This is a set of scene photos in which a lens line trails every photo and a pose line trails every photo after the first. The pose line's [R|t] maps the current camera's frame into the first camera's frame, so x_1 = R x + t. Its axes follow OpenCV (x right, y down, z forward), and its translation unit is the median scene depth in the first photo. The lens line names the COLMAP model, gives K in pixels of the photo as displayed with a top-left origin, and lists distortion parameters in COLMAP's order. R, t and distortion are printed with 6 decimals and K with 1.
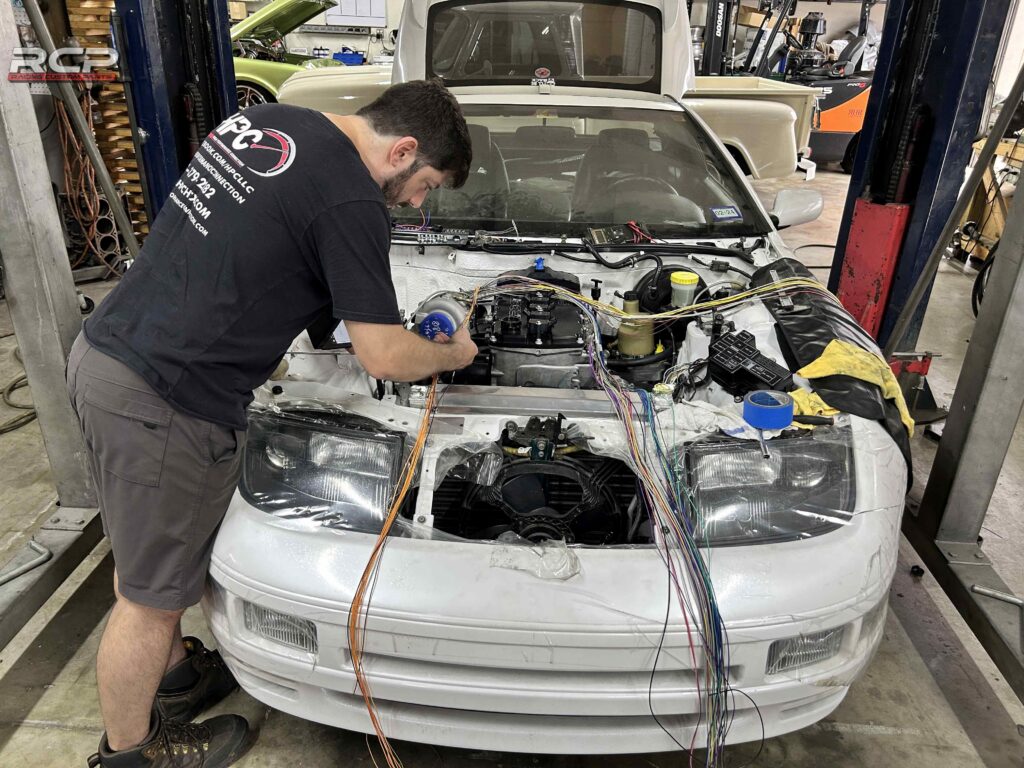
lens RADIAL K [[775.3, 0, 509.7], [0, 775.3, 381.5], [0, 0, 1]] dist [0.038864, -0.048664]
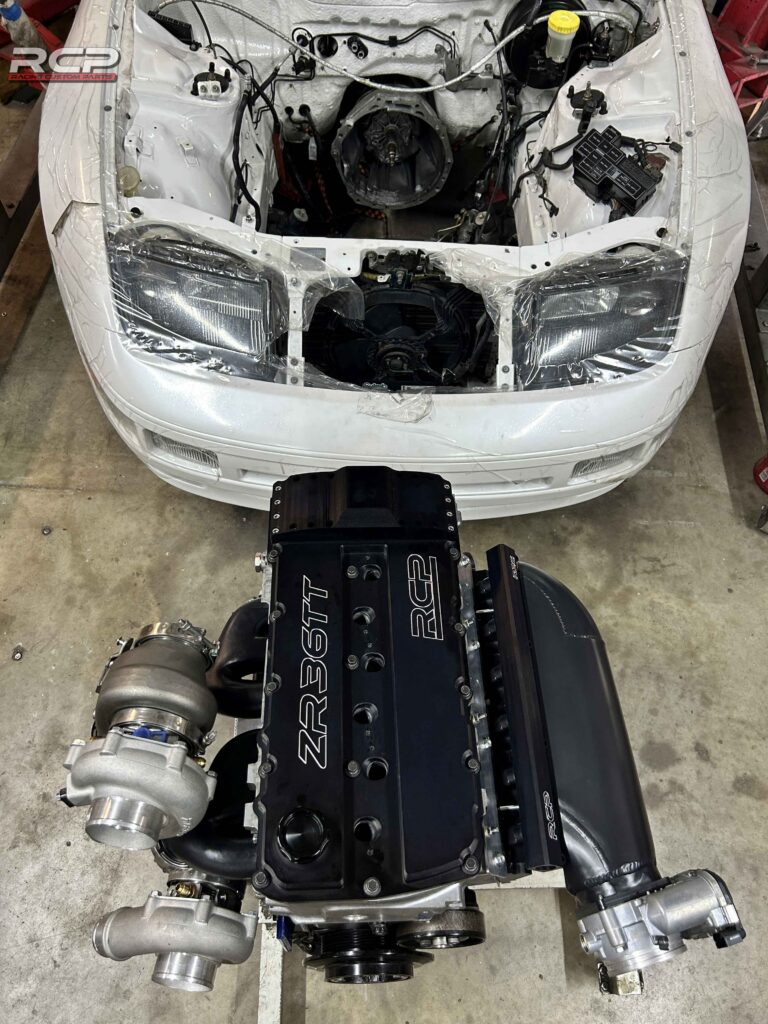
lens RADIAL K [[775.3, 0, 397.0], [0, 775.3, 502.2], [0, 0, 1]] dist [0.038864, -0.048664]
pose [[0.998653, -0.012296, 0.050409, -0.020388], [-0.020612, 0.797559, 0.602888, -0.307541], [-0.047618, -0.603115, 0.796232, -0.032014]]
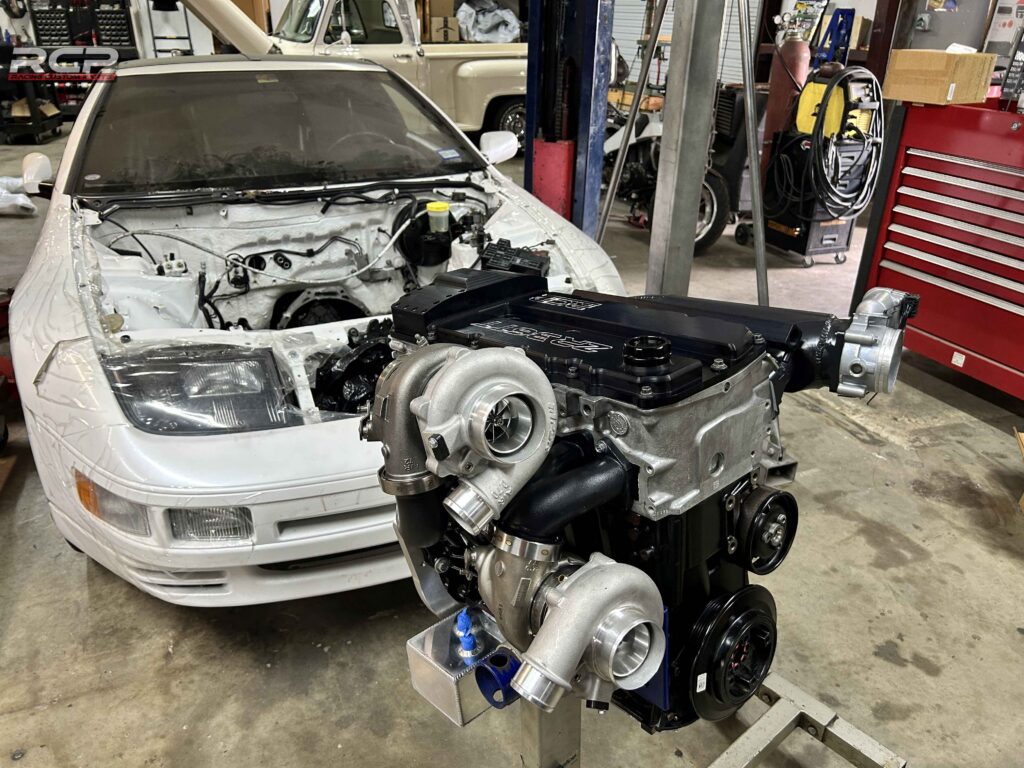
lens RADIAL K [[775.3, 0, 521.6], [0, 775.3, 382.7], [0, 0, 1]] dist [0.038864, -0.048664]
pose [[0.896665, -0.199674, 0.395122, -0.252067], [0.188022, 0.979777, 0.068443, 0.100664], [-0.400798, 0.012921, 0.916075, -0.196851]]
